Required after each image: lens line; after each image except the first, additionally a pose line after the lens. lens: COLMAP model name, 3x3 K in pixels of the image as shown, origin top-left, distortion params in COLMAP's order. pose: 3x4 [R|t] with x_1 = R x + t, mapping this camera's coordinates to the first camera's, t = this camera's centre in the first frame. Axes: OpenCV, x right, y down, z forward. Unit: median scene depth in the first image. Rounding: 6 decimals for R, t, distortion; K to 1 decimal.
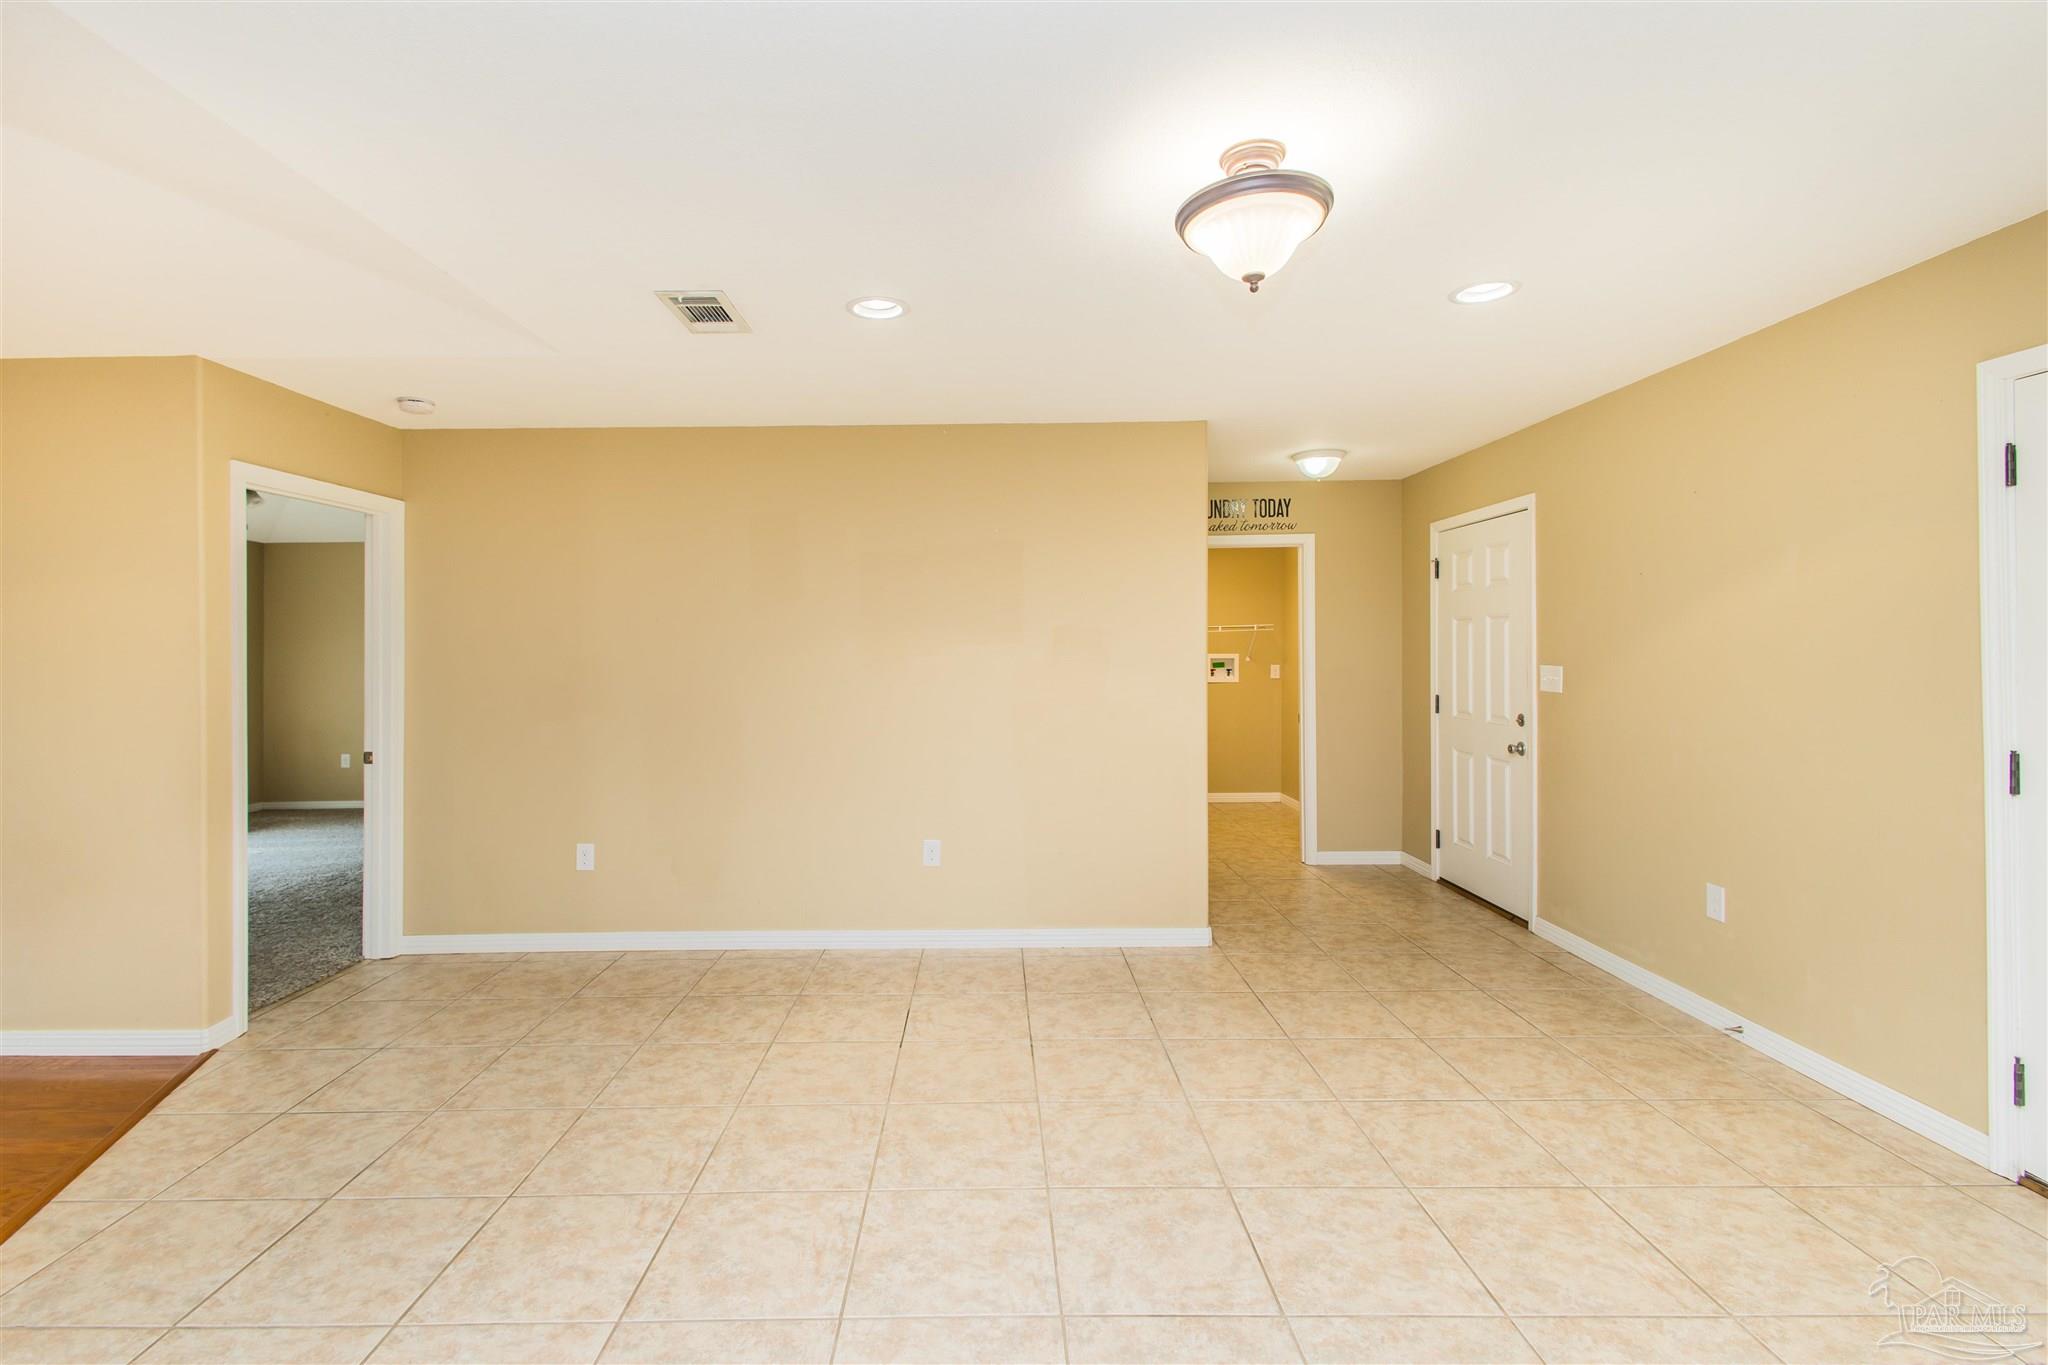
lens RADIAL K [[950.4, 0, 1017.4], [0, 950.4, 649.8], [0, 0, 1]] dist [0.002344, 0.000164]
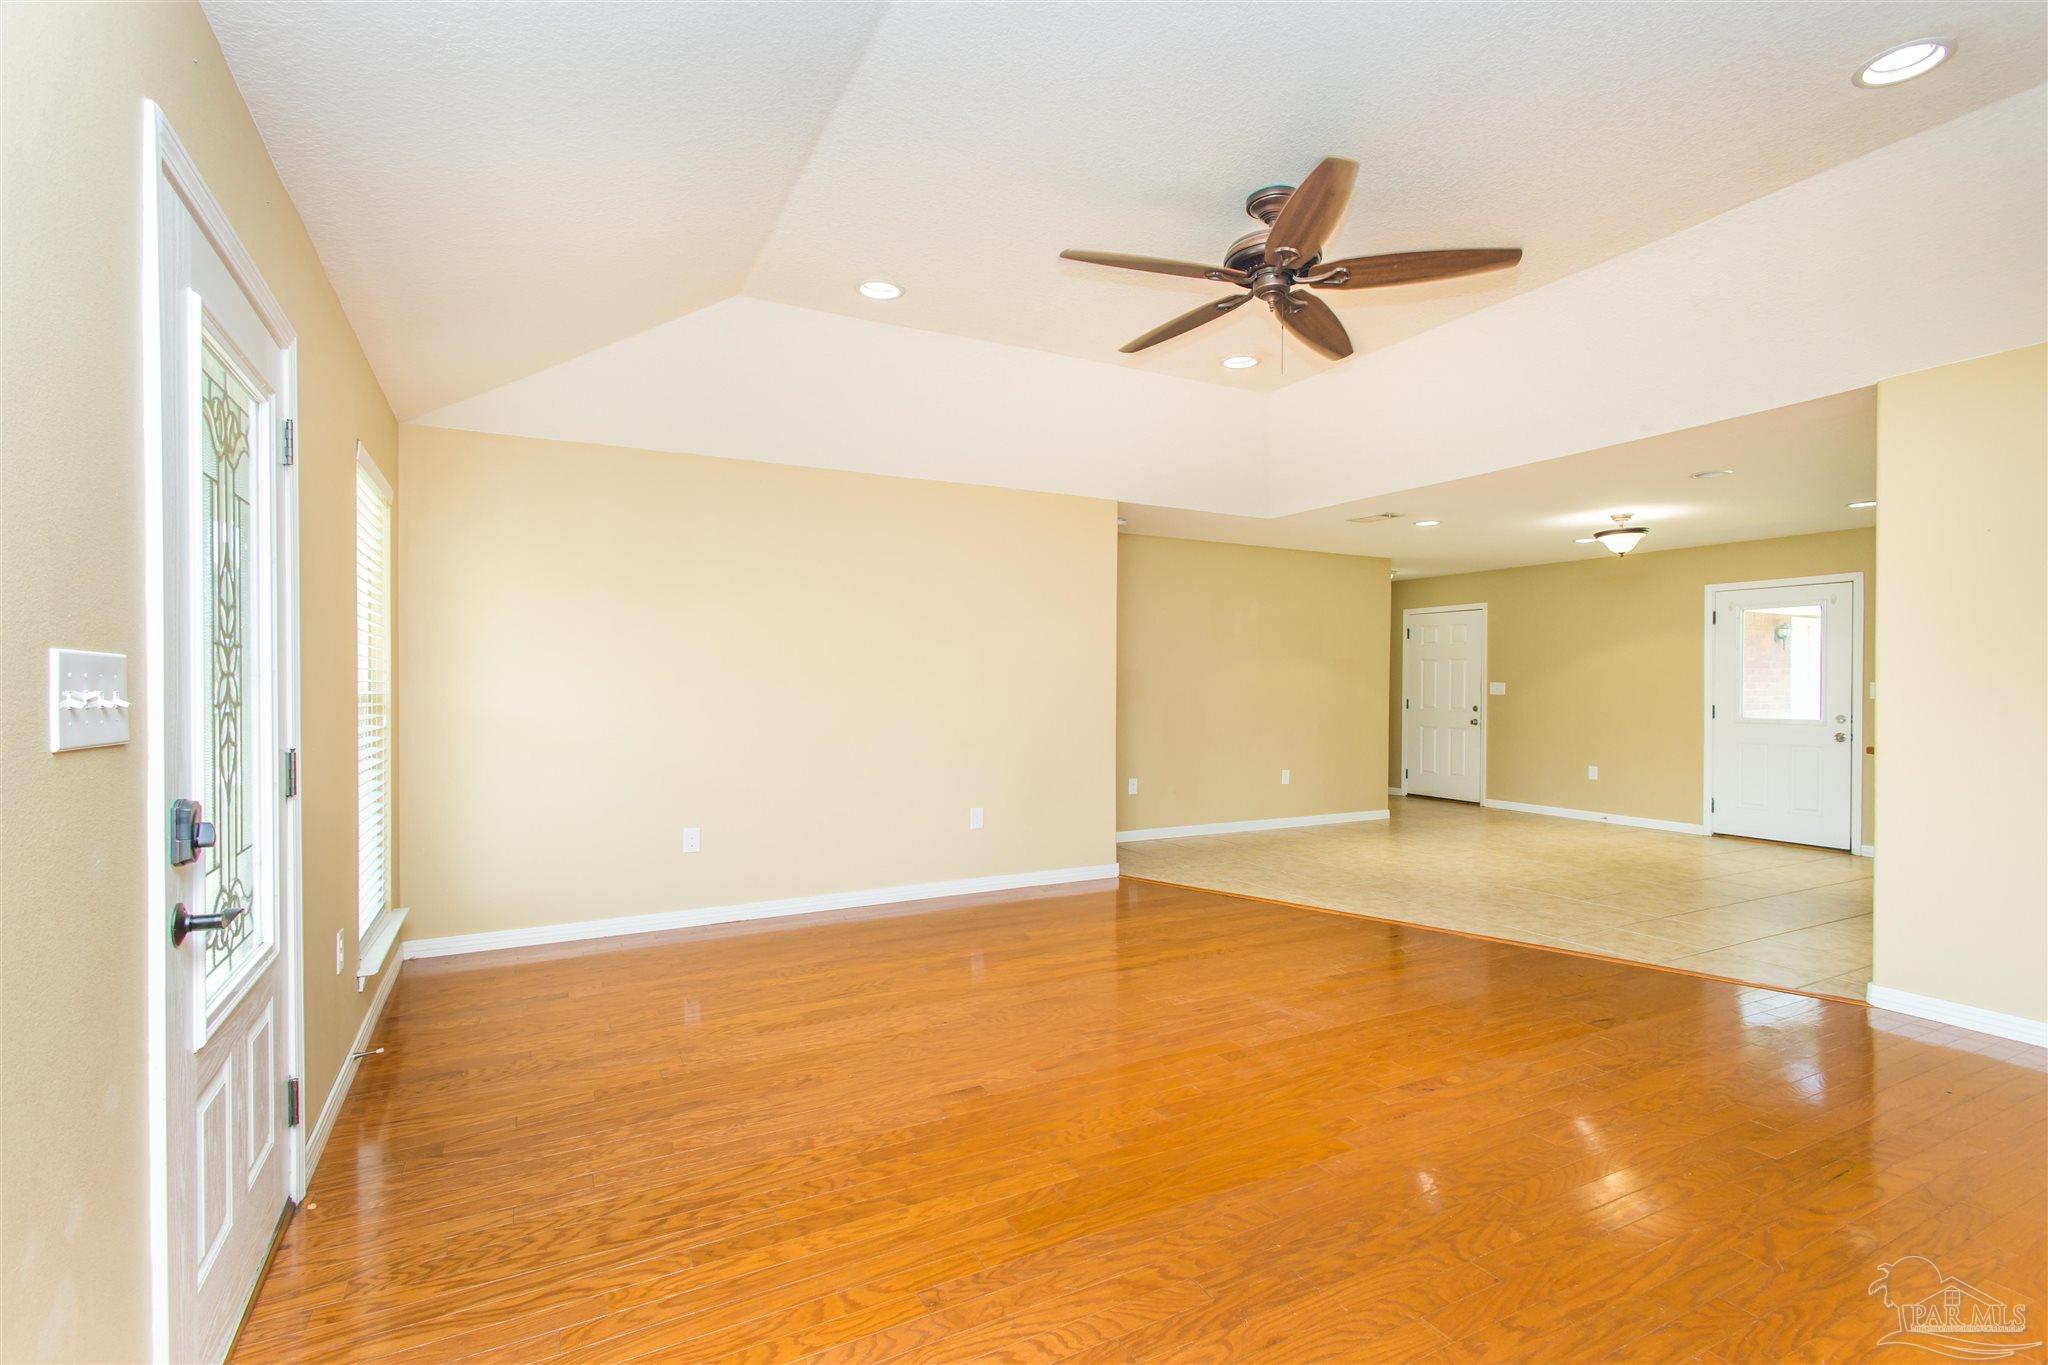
lens RADIAL K [[955.3, 0, 1060.1], [0, 955.3, 689.4], [0, 0, 1]] dist [0.010963, -0.000031]
pose [[0.872128, 0.006348, 0.489237, -1.376026], [-0.010473, 0.999929, 0.005695, 0.029965], [-0.489166, -0.010090, 0.872132, -0.423479]]
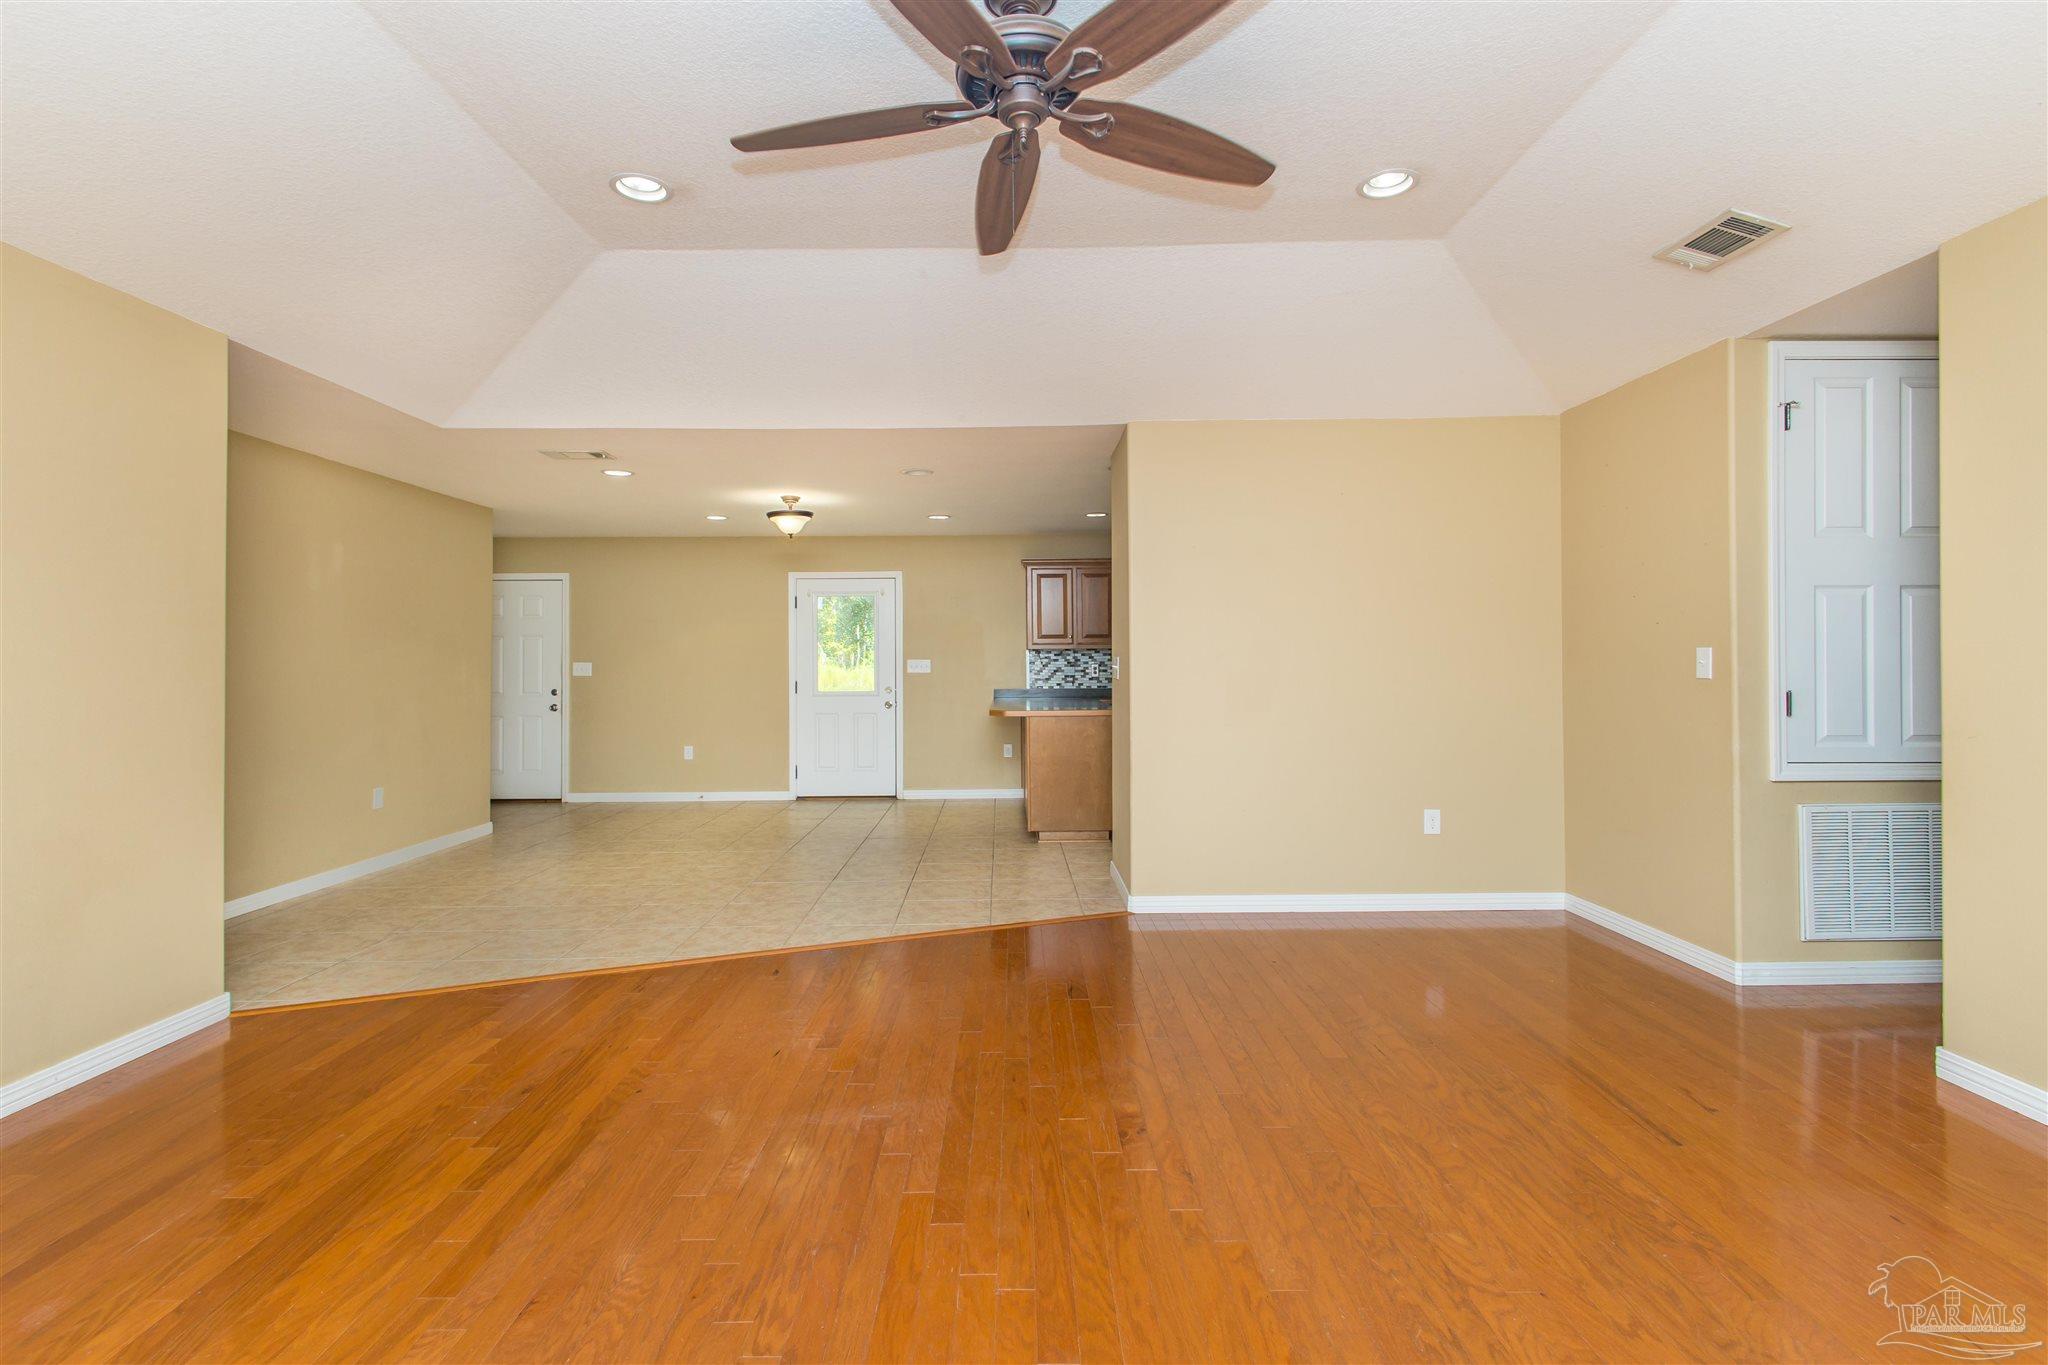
lens RADIAL K [[943.7, 0, 1026.6], [0, 943.7, 677.9], [0, 0, 1]] dist [0.011652, -0.000599]
pose [[-0.006031, -0.011205, 0.999919, -1.390784], [0.004085, 0.999929, 0.011230, 0.029456], [-0.999973, 0.004152, -0.005985, 0.087520]]
